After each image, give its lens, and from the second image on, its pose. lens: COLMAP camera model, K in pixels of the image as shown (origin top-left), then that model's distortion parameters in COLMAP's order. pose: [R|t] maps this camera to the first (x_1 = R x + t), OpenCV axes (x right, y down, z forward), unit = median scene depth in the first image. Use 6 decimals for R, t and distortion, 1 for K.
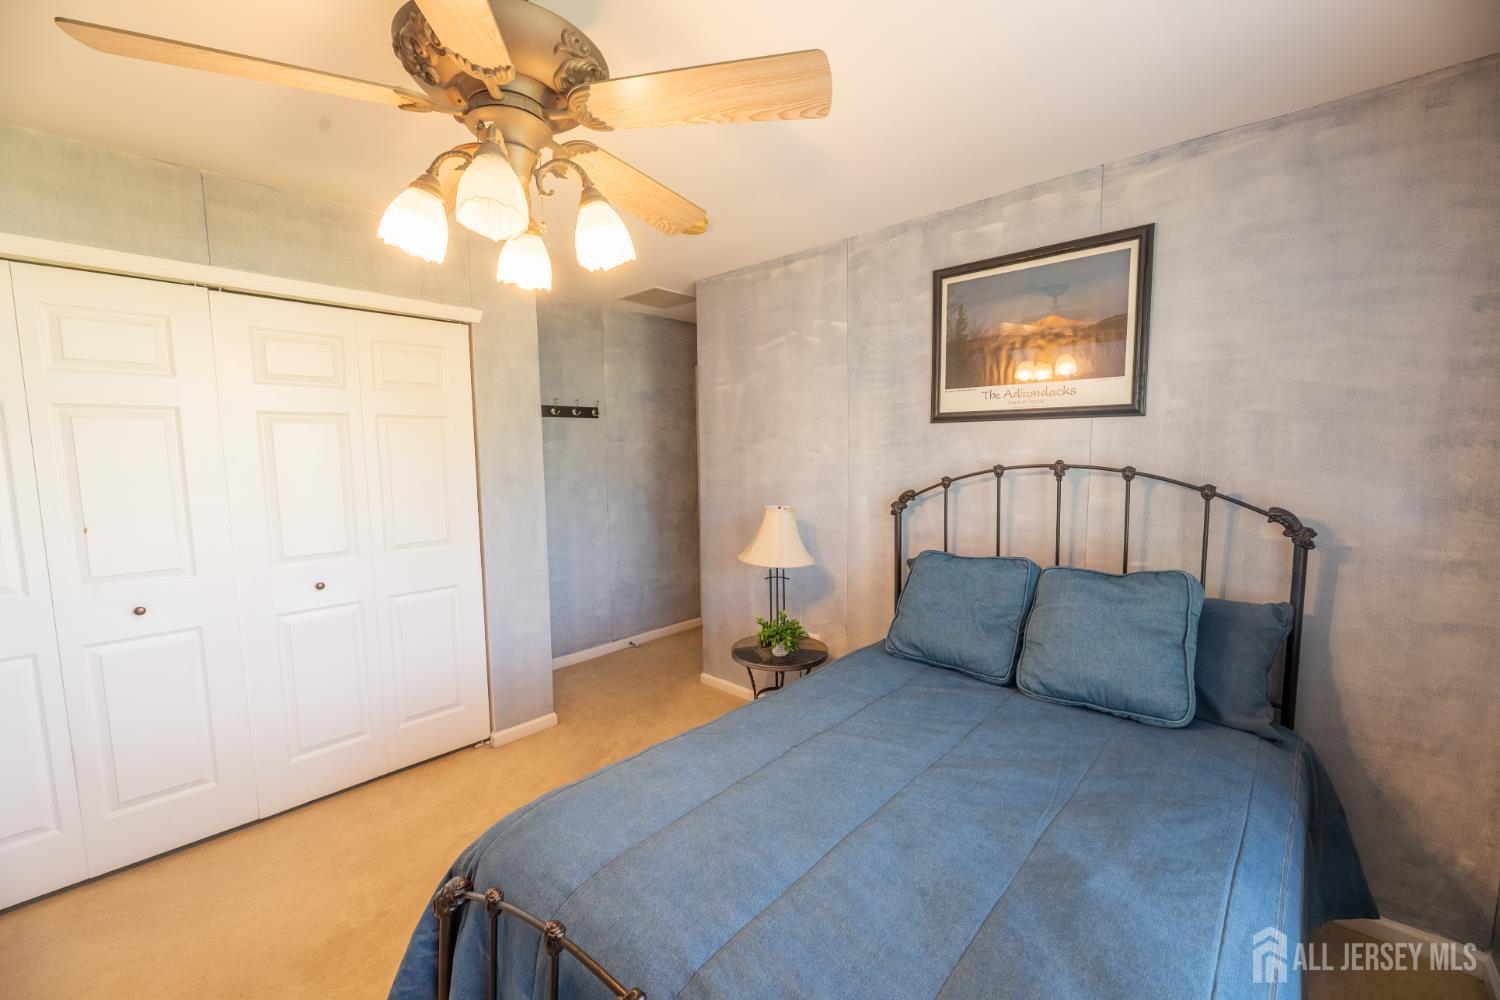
lens RADIAL K [[598.6, 0, 752.5], [0, 598.6, 505.0], [0, 0, 1]] dist [-0.012152, -0.000007]
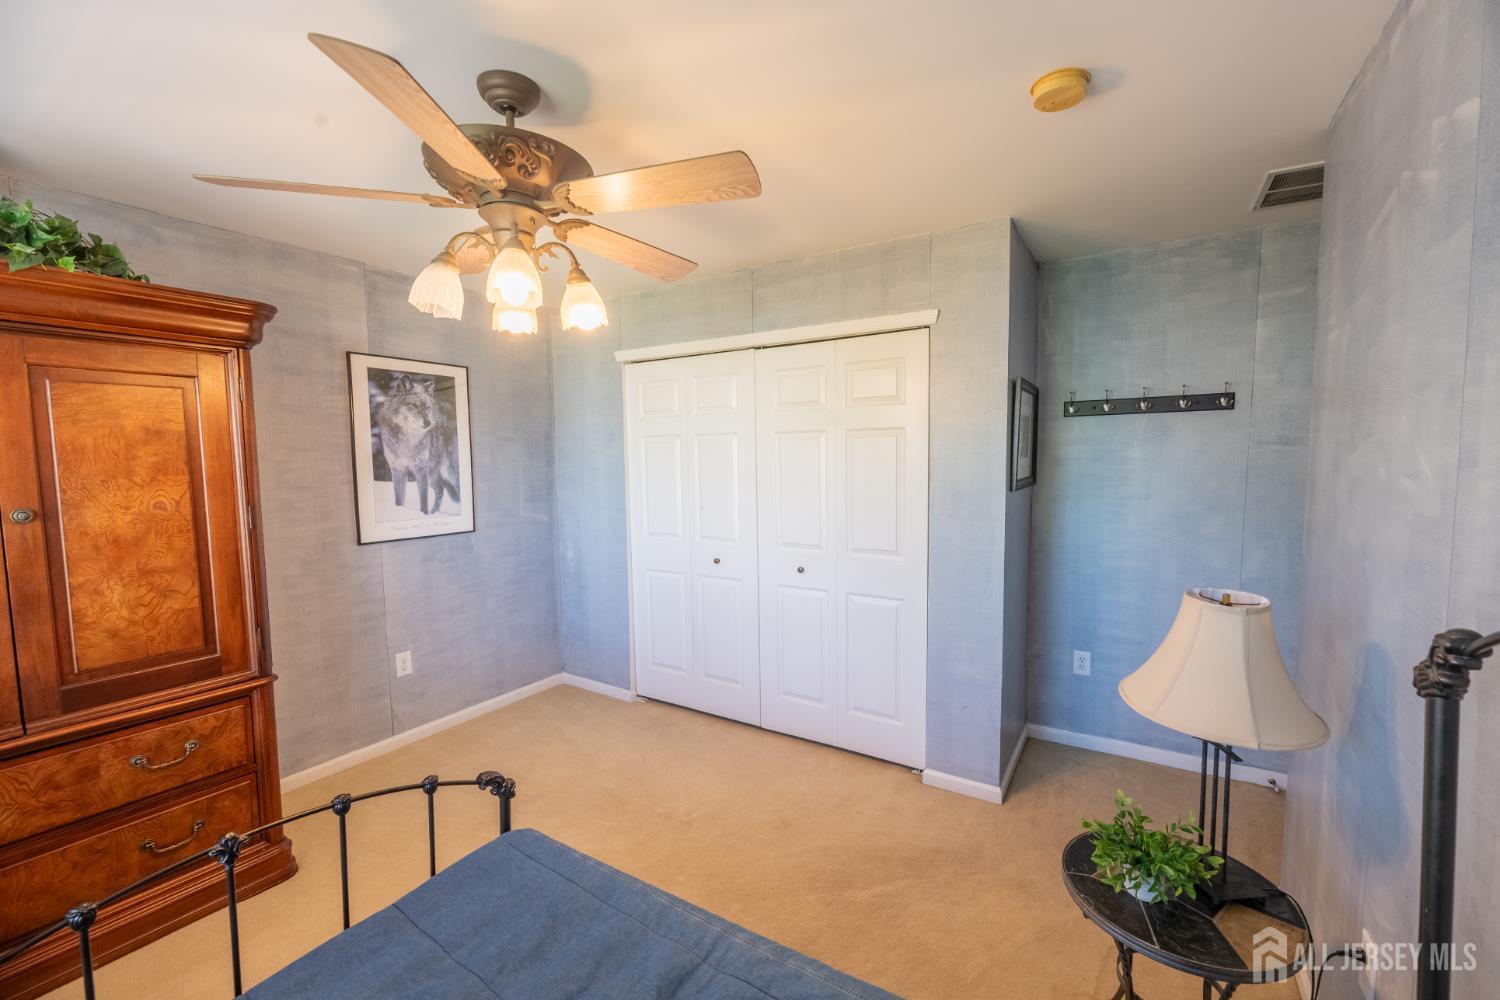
lens RADIAL K [[598.6, 0, 766.2], [0, 598.6, 503.1], [0, 0, 1]] dist [-0.012152, -0.000007]
pose [[0.186316, 0.081594, -0.979096, 0.492595], [-0.081227, 0.994413, 0.067413, -0.084281], [0.979126, 0.066968, 0.191903, 0.700312]]
